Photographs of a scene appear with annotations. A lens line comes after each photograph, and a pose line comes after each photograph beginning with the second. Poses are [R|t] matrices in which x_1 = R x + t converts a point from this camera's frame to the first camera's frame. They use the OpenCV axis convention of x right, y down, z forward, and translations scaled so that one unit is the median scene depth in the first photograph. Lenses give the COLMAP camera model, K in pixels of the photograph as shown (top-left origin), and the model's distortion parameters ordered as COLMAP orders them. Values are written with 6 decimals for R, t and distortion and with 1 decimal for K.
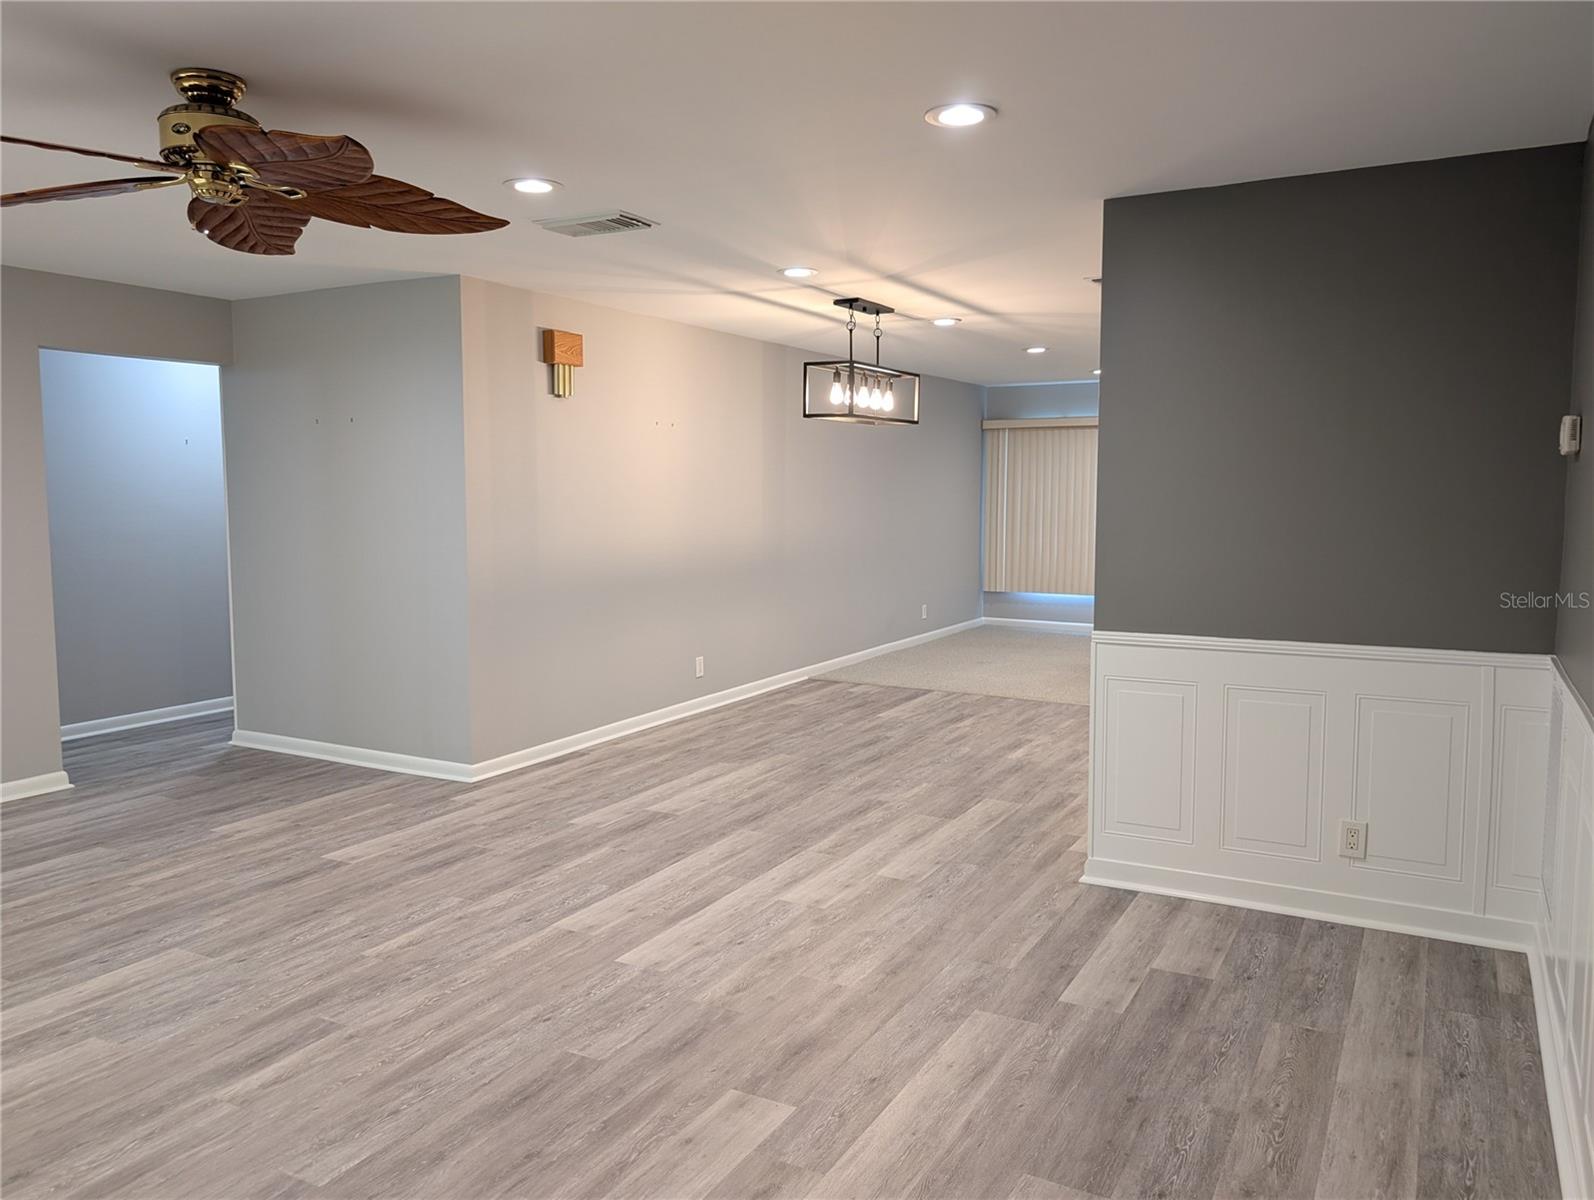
lens RADIAL K [[1174.7, 0, 803.3], [0, 1174.7, 584.6], [0, 0, 1]] dist [0.017977, -0.007768]
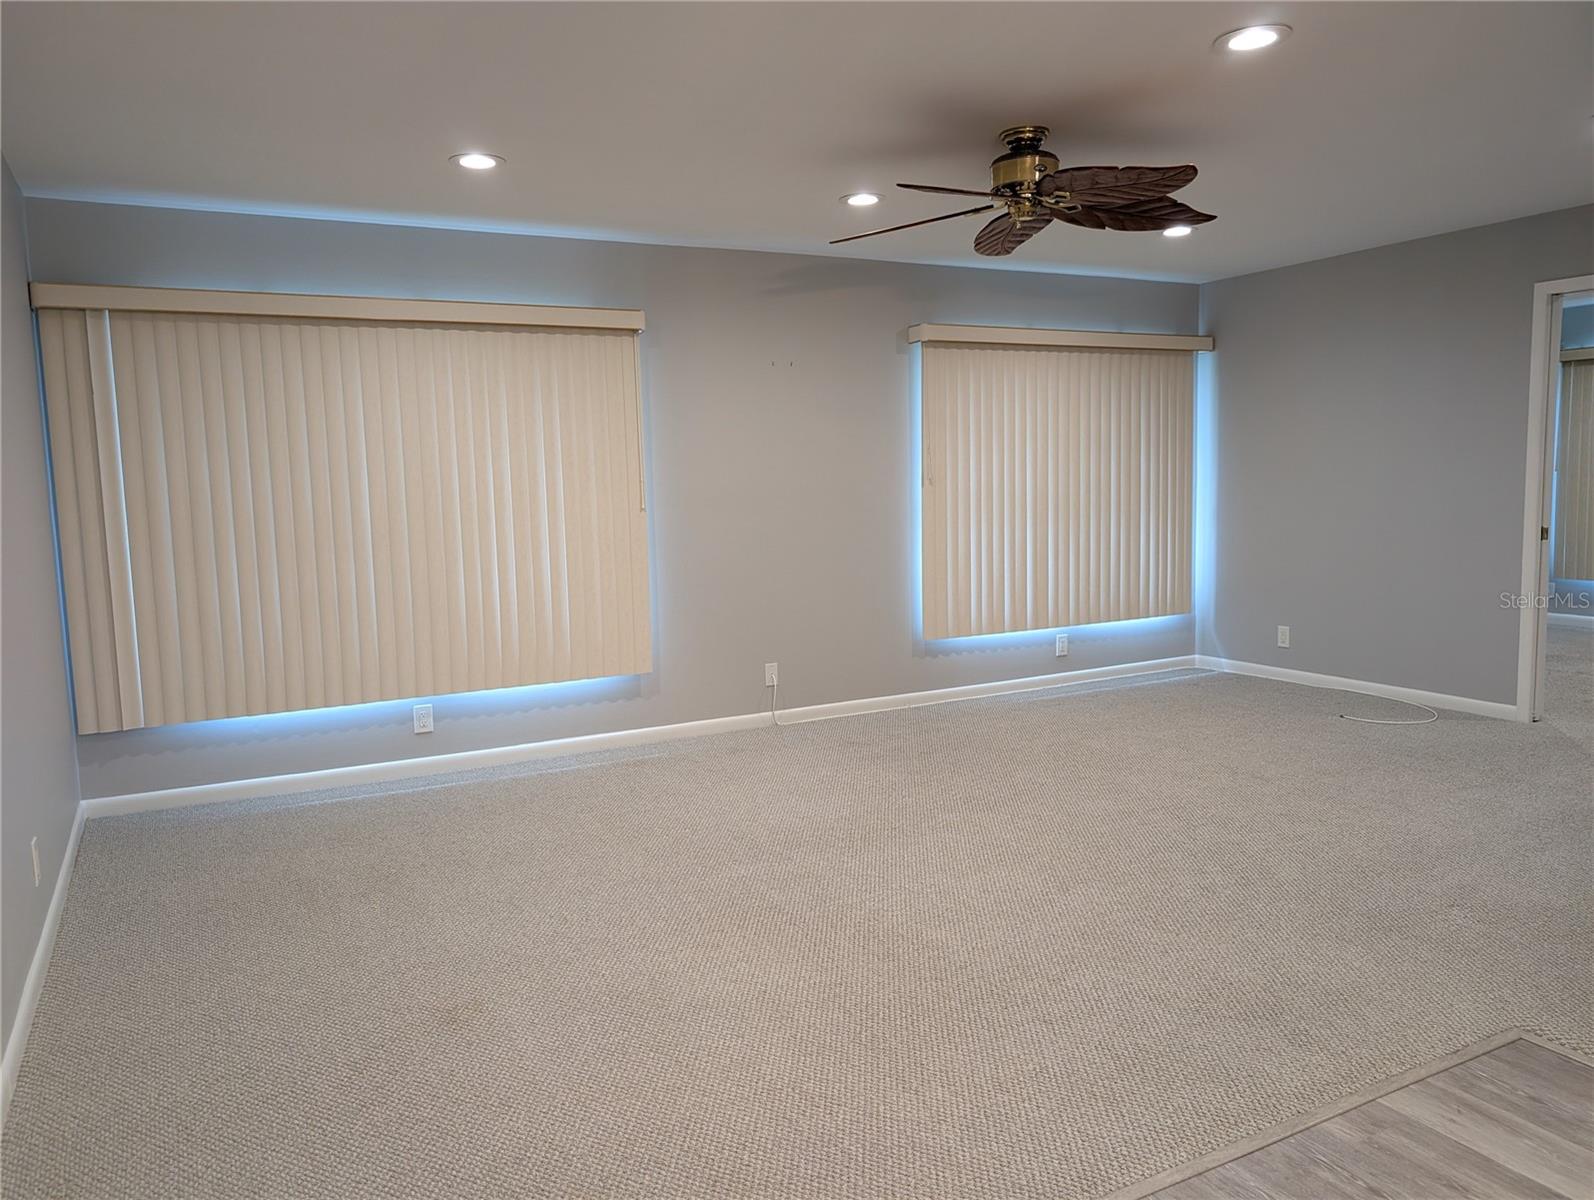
lens RADIAL K [[1140.9, 0, 782.4], [0, 1140.9, 596.1], [0, 0, 1]] dist [0.004167, -0.004225]
pose [[0.557899, -0.099555, 0.823916, -0.055392], [0.098058, 0.993732, 0.053677, -0.094266], [-0.824095, 0.050845, 0.564165, 1.524351]]
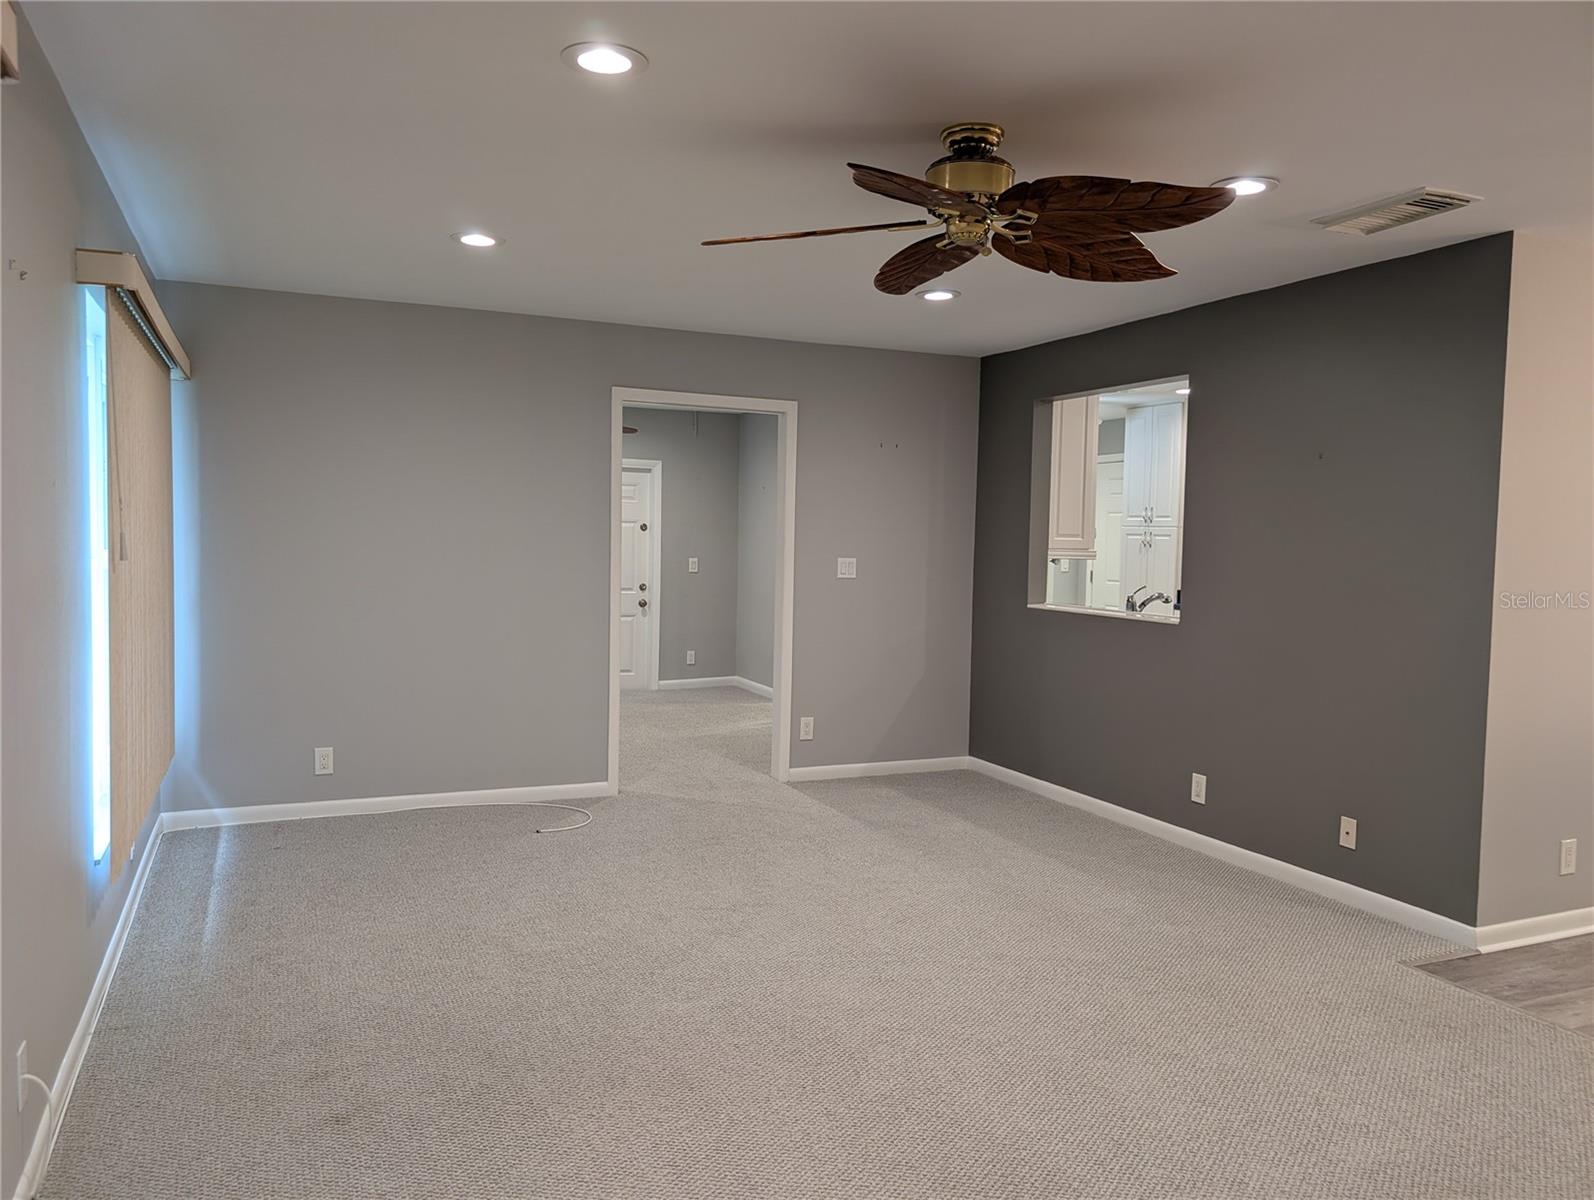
lens RADIAL K [[1154.5, 0, 790.3], [0, 1154.5, 595.3], [0, 0, 1]] dist [0.014677, -0.005412]
pose [[-0.794643, -0.051968, 0.604848, 0.429543], [0.030576, 0.991639, 0.125371, -0.194703], [-0.606306, 0.118119, -0.786410, 2.415258]]
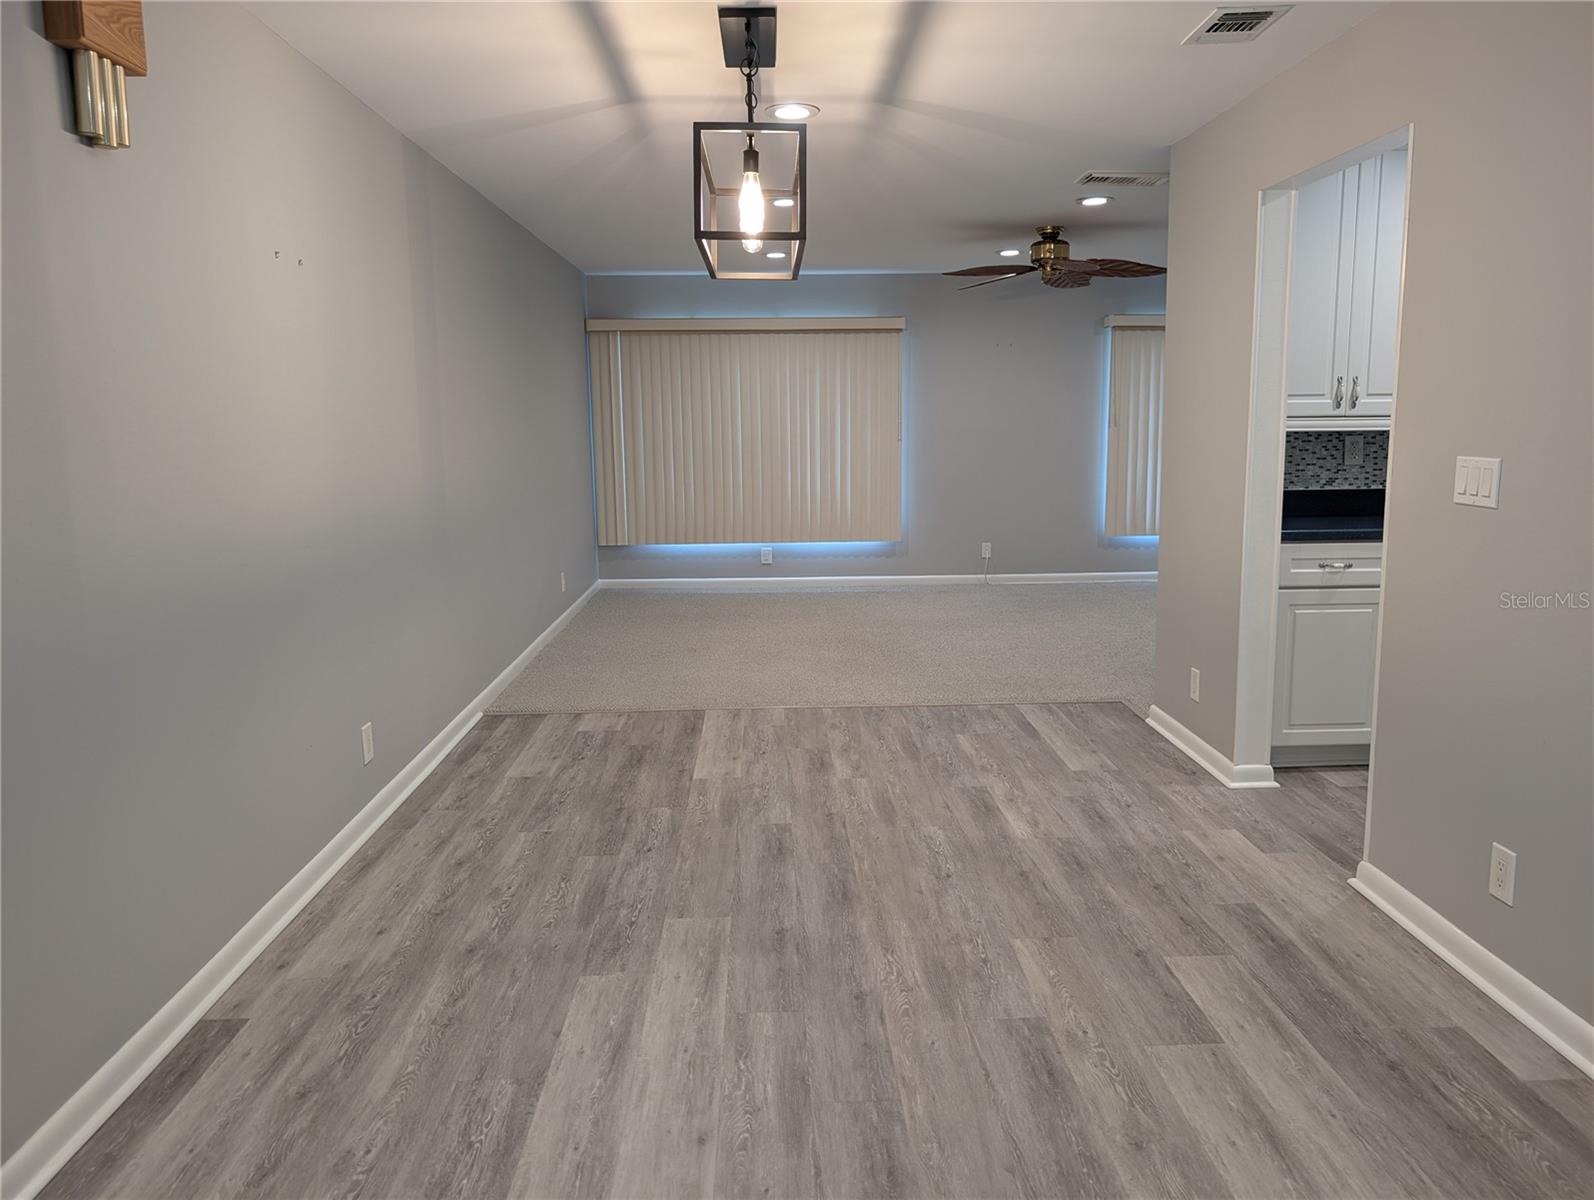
lens RADIAL K [[1143.8, 0, 814.0], [0, 1143.8, 581.9], [0, 0, 1]] dist [0.008680, -0.008816]
pose [[0.858090, -0.084090, 0.506567, -0.270631], [0.055265, 0.995894, 0.071702, -0.042583], [-0.510517, -0.033532, 0.859214, 0.730105]]
